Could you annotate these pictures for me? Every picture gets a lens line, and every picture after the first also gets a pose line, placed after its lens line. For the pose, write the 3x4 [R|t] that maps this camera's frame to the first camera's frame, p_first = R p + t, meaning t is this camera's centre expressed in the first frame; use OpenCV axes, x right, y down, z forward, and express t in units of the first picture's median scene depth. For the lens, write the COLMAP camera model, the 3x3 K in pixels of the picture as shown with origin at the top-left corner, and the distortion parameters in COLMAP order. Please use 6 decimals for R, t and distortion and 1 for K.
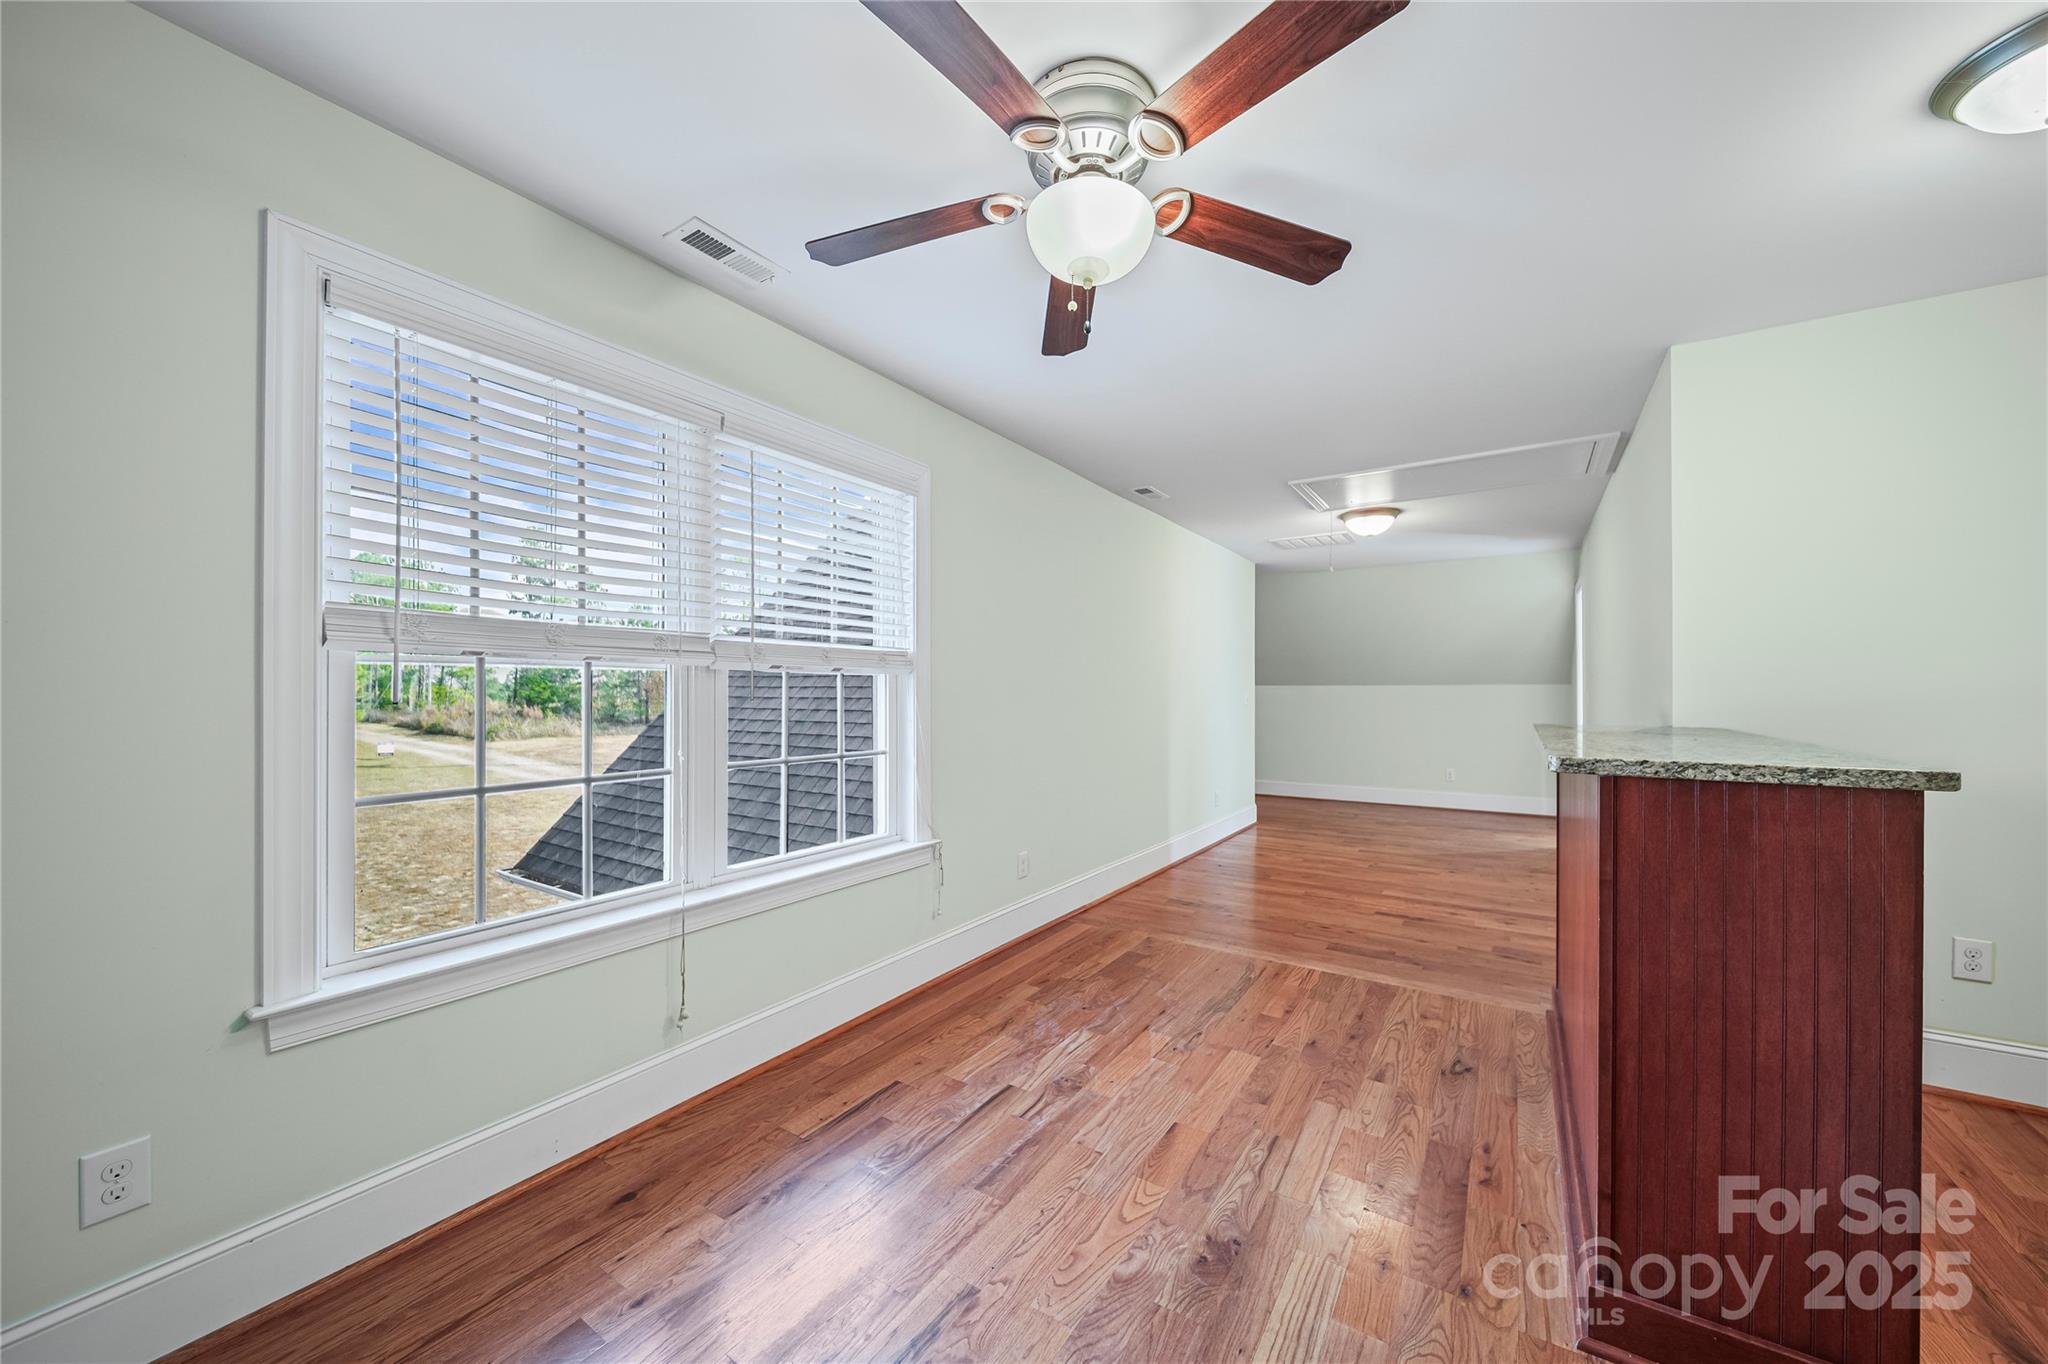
lens RADIAL K [[738.4, 0, 1039.4], [0, 738.4, 691.0], [0, 0, 1]] dist [-0.001018, -0.000510]
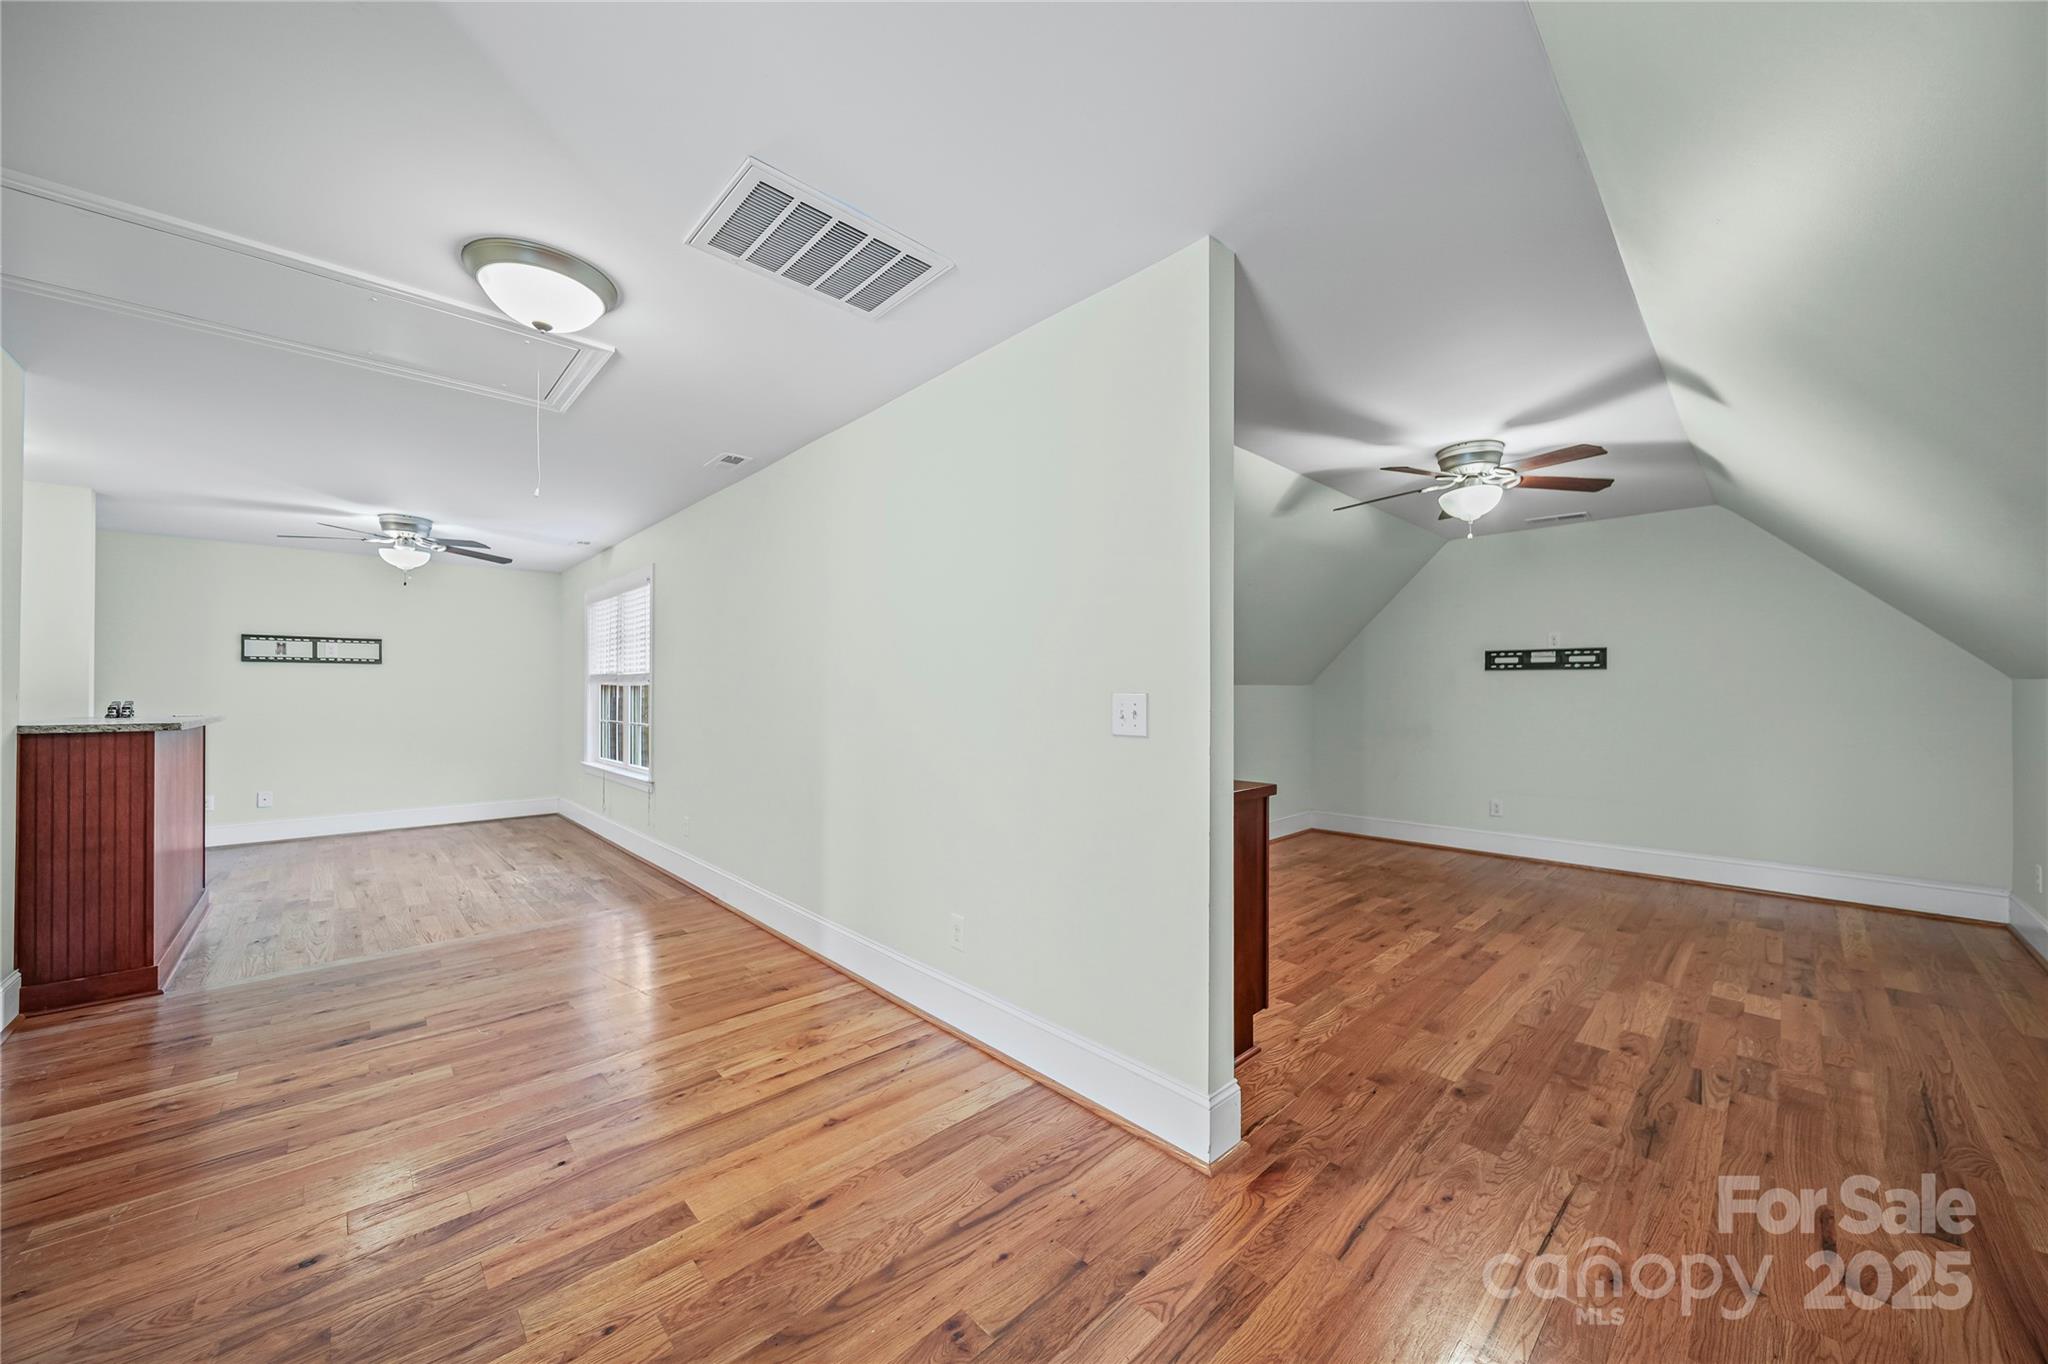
lens RADIAL K [[738.4, 0, 1032.7], [0, 738.4, 679.9], [0, 0, 1]] dist [-0.001018, -0.000510]
pose [[-0.234984, -0.013766, -0.971902, 1.040224], [-0.002237, 0.999905, -0.013621, -0.002937], [0.971997, -0.001026, -0.234992, 1.797019]]
